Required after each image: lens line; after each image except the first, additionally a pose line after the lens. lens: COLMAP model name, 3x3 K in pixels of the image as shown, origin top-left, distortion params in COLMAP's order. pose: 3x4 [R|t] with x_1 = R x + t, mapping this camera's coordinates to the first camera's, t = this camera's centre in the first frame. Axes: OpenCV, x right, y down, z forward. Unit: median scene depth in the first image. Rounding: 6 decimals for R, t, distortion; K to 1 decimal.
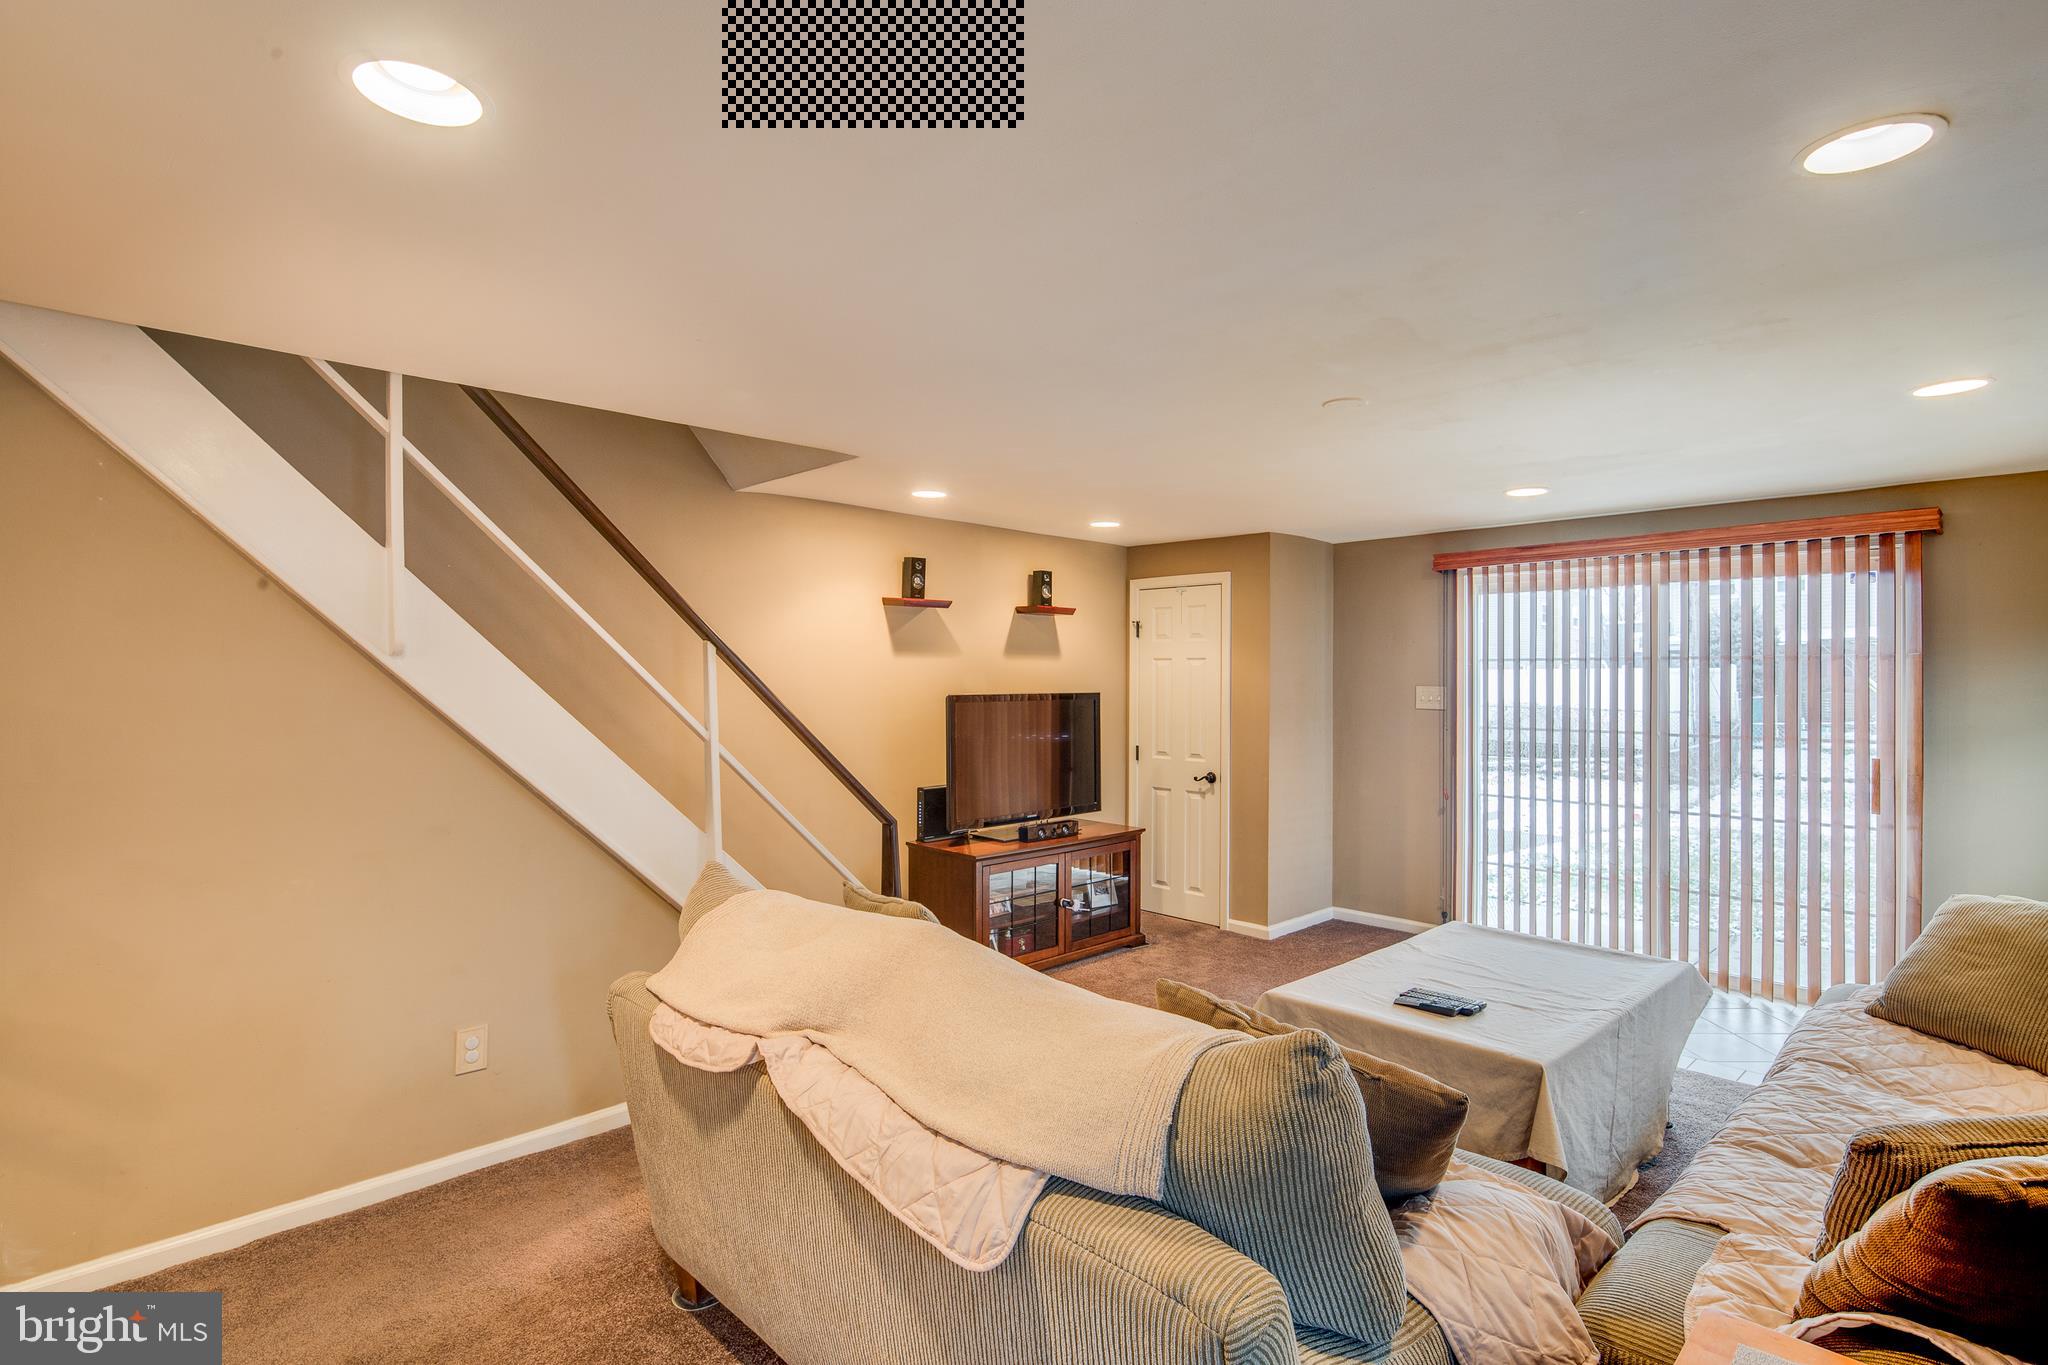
lens RADIAL K [[990.6, 0, 1023.6], [0, 990.6, 644.7], [0, 0, 1]] dist [0.006080, -0.004713]
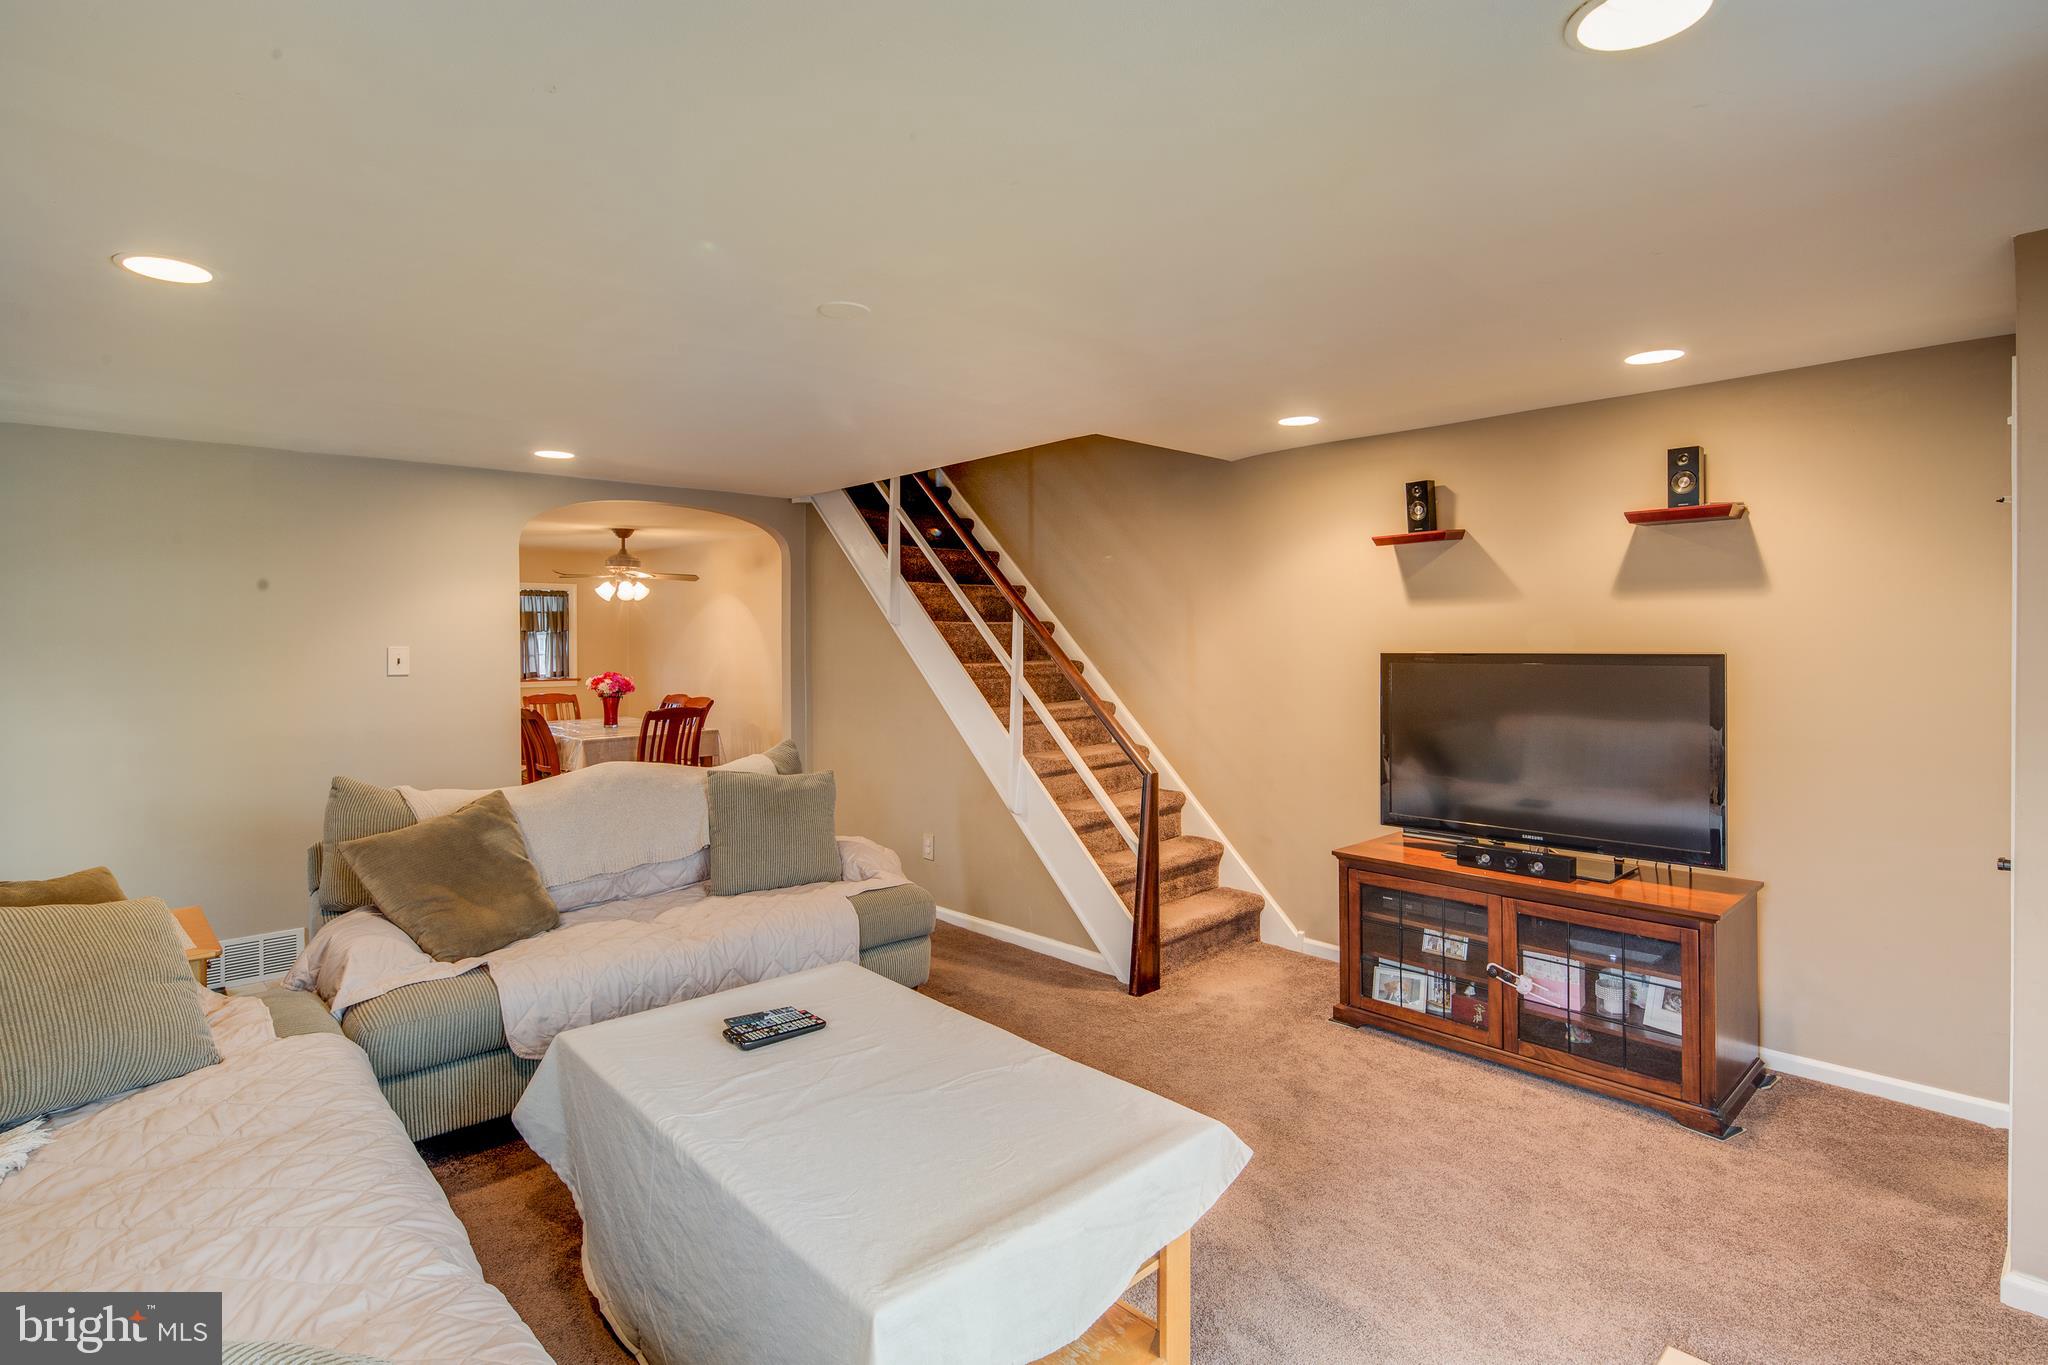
lens RADIAL K [[990.6, 0, 1023.6], [0, 990.6, 644.7], [0, 0, 1]] dist [0.006080, -0.004713]
pose [[-0.023204, 0.000395, -0.999731, 0.697222], [0.049219, 0.998788, -0.000748, 0.028597], [0.998518, -0.049223, -0.023195, 0.693491]]
